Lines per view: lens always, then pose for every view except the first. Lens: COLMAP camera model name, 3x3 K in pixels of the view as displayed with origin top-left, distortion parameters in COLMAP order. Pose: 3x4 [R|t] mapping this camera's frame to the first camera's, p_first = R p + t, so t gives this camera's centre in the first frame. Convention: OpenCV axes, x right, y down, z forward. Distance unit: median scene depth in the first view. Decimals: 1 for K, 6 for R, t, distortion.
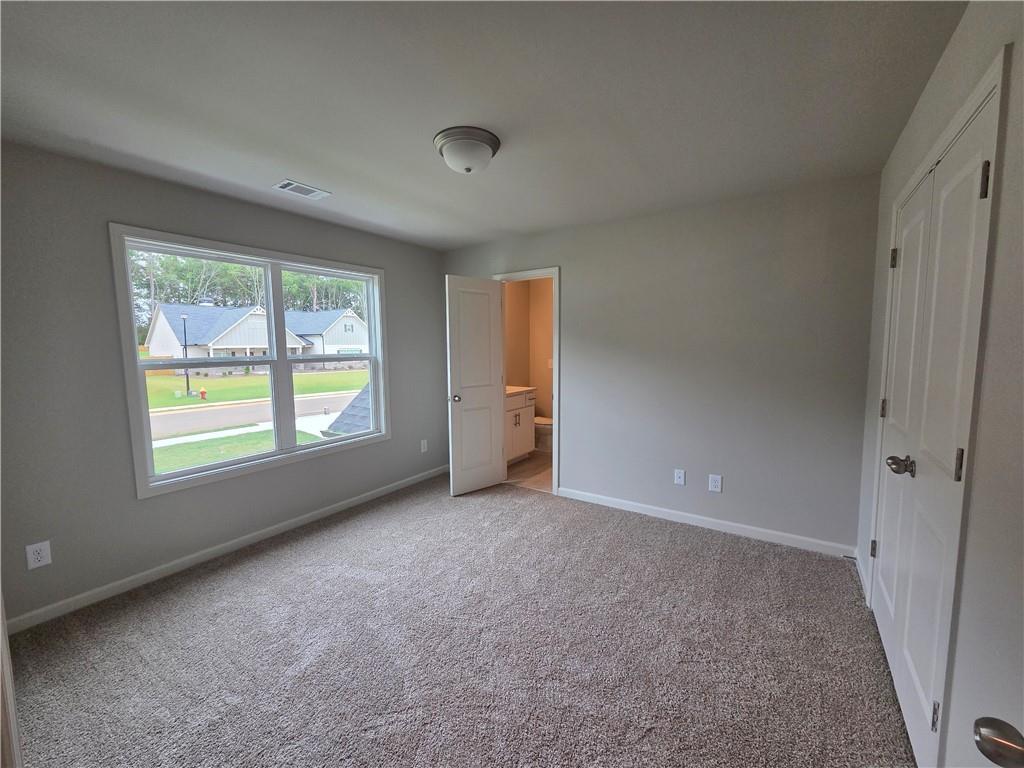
lens RADIAL K [[416.1, 0, 518.9], [0, 416.1, 377.7], [0, 0, 1]] dist [0.003775, 0.000651]
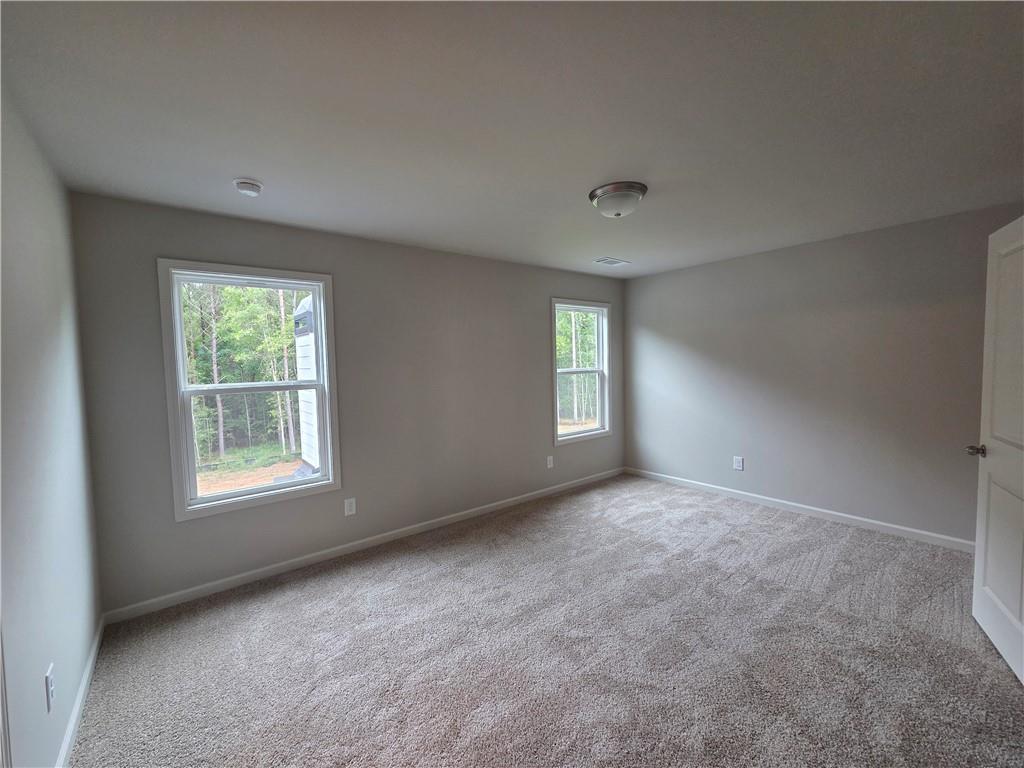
lens RADIAL K [[416.1, 0, 502.4], [0, 416.1, 390.1], [0, 0, 1]] dist [0.003775, 0.000651]
pose [[0.947640, -0.002194, -0.319334, 0.230047], [-0.001341, 0.999940, -0.010850, -0.029888], [0.319339, 0.010710, 0.947580, 0.336495]]
